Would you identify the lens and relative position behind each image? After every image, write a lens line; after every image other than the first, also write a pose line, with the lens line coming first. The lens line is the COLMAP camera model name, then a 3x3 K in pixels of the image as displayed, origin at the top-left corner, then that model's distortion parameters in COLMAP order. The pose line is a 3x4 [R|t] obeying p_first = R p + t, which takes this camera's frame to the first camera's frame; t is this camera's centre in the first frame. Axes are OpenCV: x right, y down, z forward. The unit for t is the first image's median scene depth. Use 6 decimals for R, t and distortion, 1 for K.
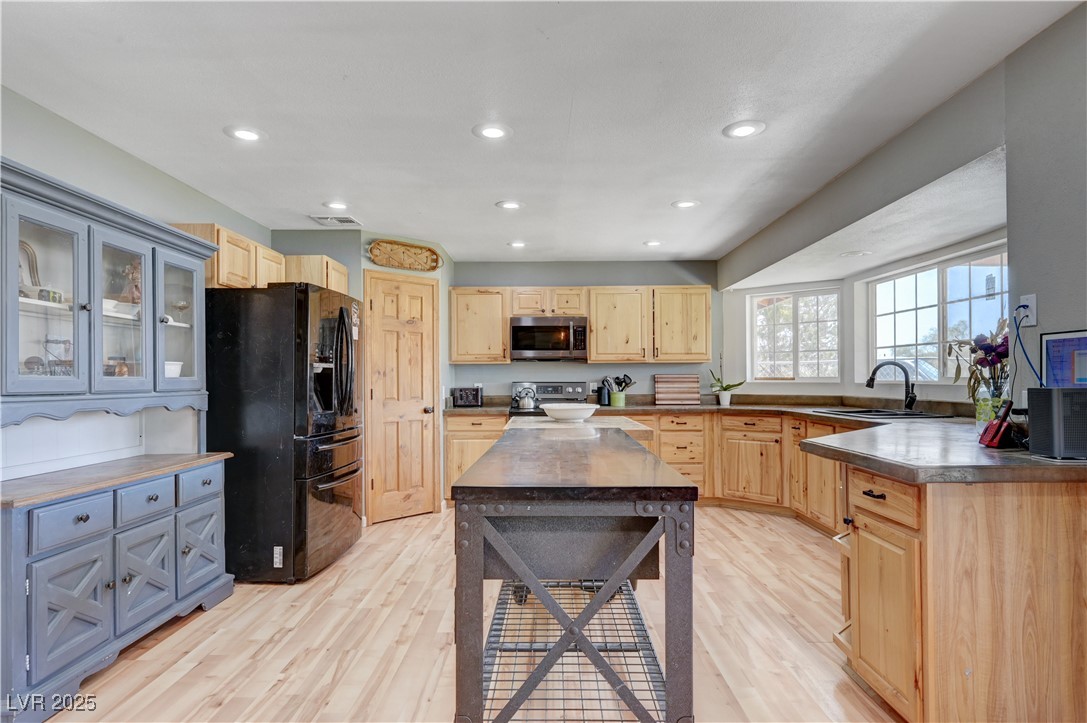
lens RADIAL K [[610.1, 0, 542.5], [0, 610.1, 369.3], [0, 0, 1]] dist [0.006331, 0.001149]
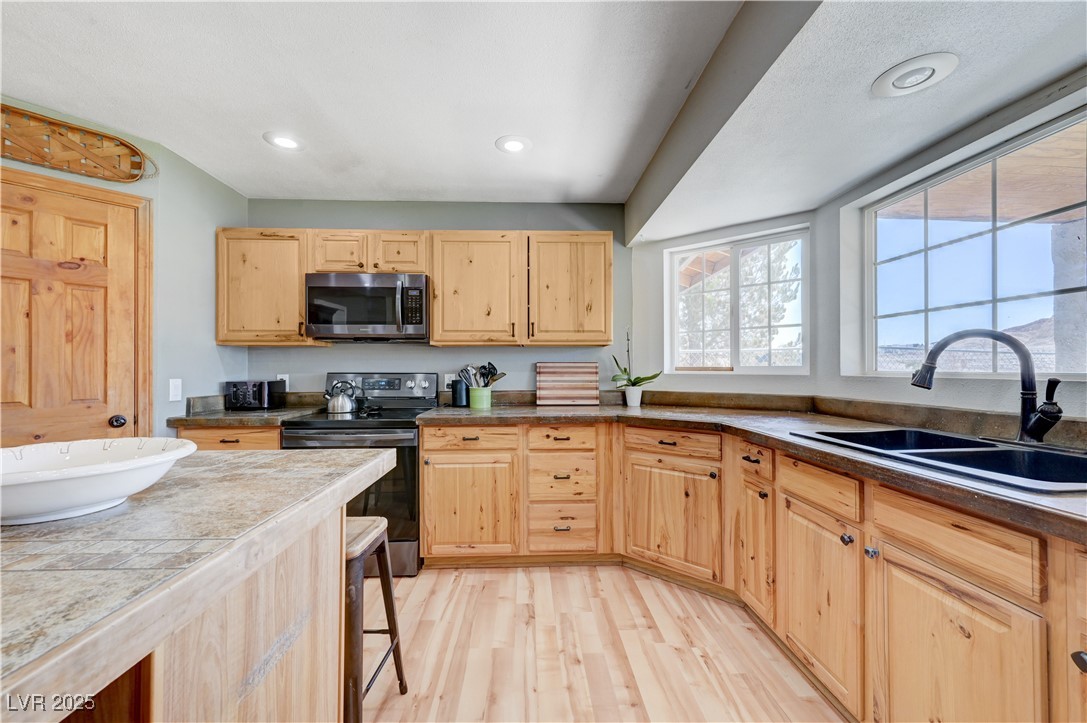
lens RADIAL K [[430.0, 0, 544.2], [0, 430.0, 364.7], [0, 0, 1]] dist [0.002451, 0.000195]
pose [[0.999123, 0.003217, 0.041756, 0.181341], [-0.003369, 0.999988, 0.003557, 0.009627], [-0.041744, -0.003694, 0.999121, 0.527952]]
